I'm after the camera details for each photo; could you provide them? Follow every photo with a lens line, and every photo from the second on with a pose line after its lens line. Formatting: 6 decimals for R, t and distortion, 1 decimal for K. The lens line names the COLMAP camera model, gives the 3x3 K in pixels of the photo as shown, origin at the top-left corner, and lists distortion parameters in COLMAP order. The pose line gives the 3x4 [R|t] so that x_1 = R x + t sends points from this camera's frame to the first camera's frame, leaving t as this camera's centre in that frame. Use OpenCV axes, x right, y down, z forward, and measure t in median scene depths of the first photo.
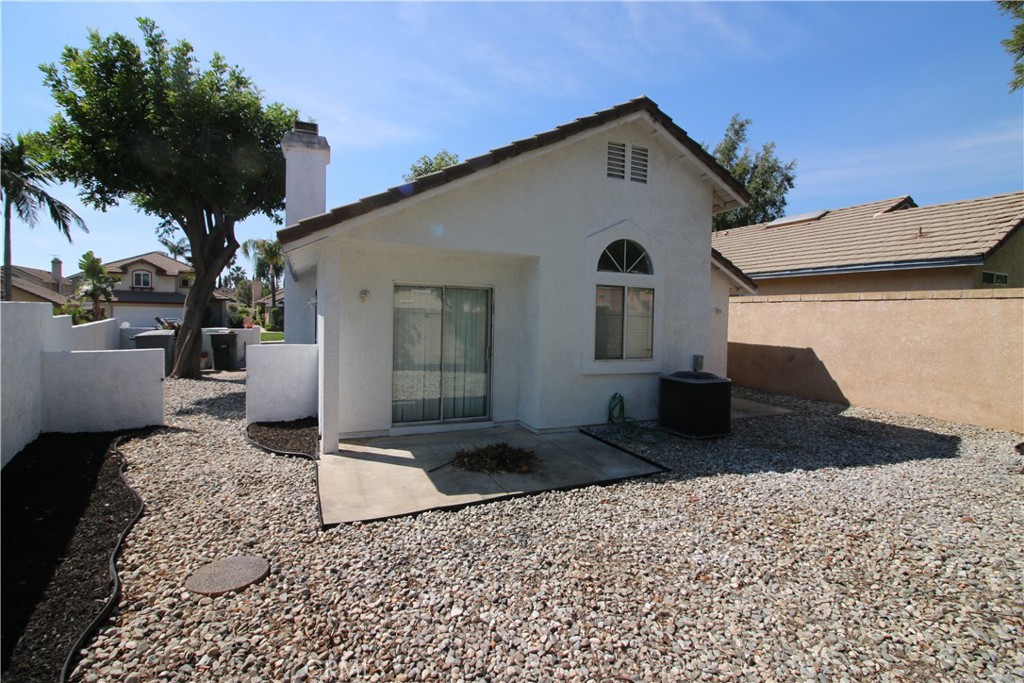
lens RADIAL K [[466.2, 0, 507.5], [0, 466.2, 323.9], [0, 0, 1]] dist [-0.000573, -0.011625]
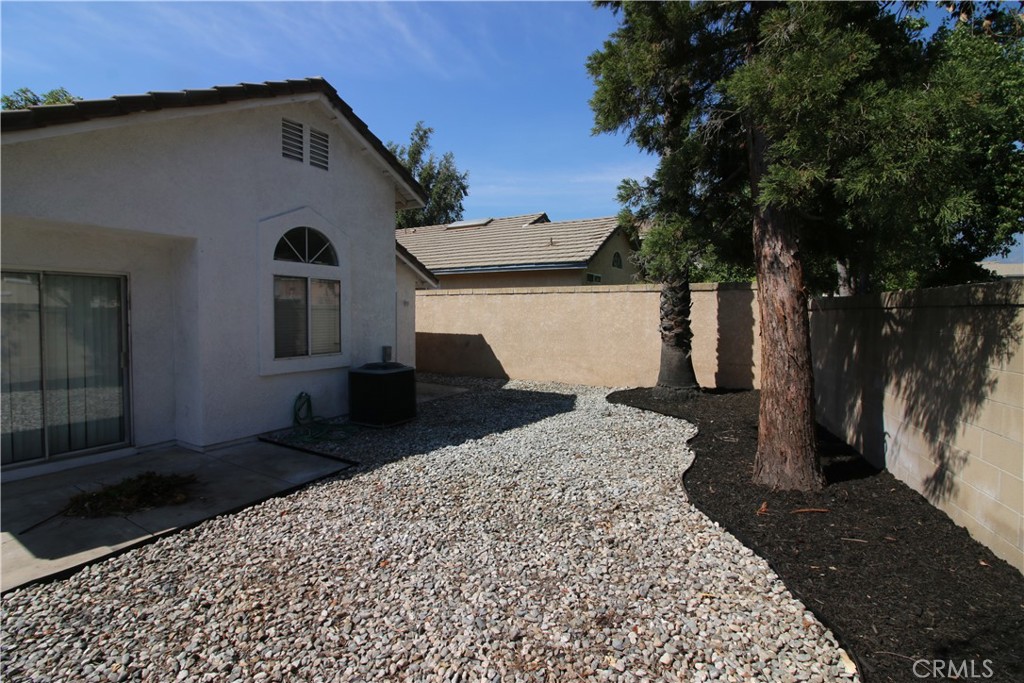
lens RADIAL K [[466.2, 0, 507.5], [0, 466.2, 323.9], [0, 0, 1]] dist [-0.000573, -0.011625]
pose [[0.812629, -0.033781, 0.581802, 0.037919], [0.025479, 0.999423, 0.022441, 0.001769], [-0.582225, -0.003412, 0.813021, 0.006066]]
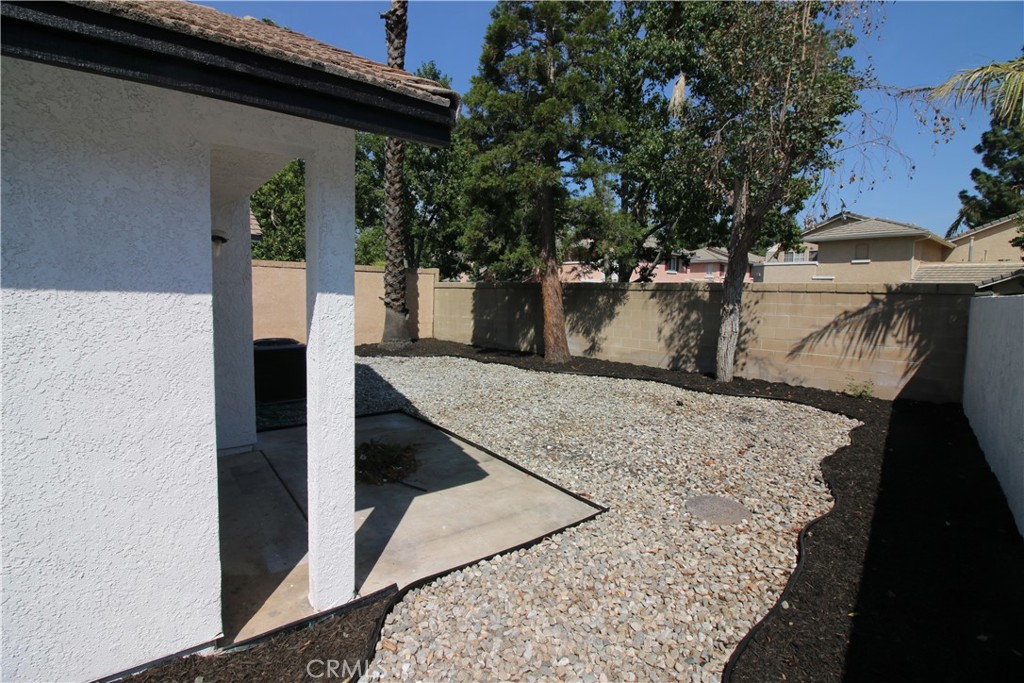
lens RADIAL K [[466.2, 0, 507.5], [0, 466.2, 323.9], [0, 0, 1]] dist [-0.000573, -0.011625]
pose [[-0.241628, -0.092734, 0.965928, -0.843142], [-0.005317, 0.995535, 0.094246, -0.029432], [-0.970354, 0.017636, -0.241042, 0.960823]]
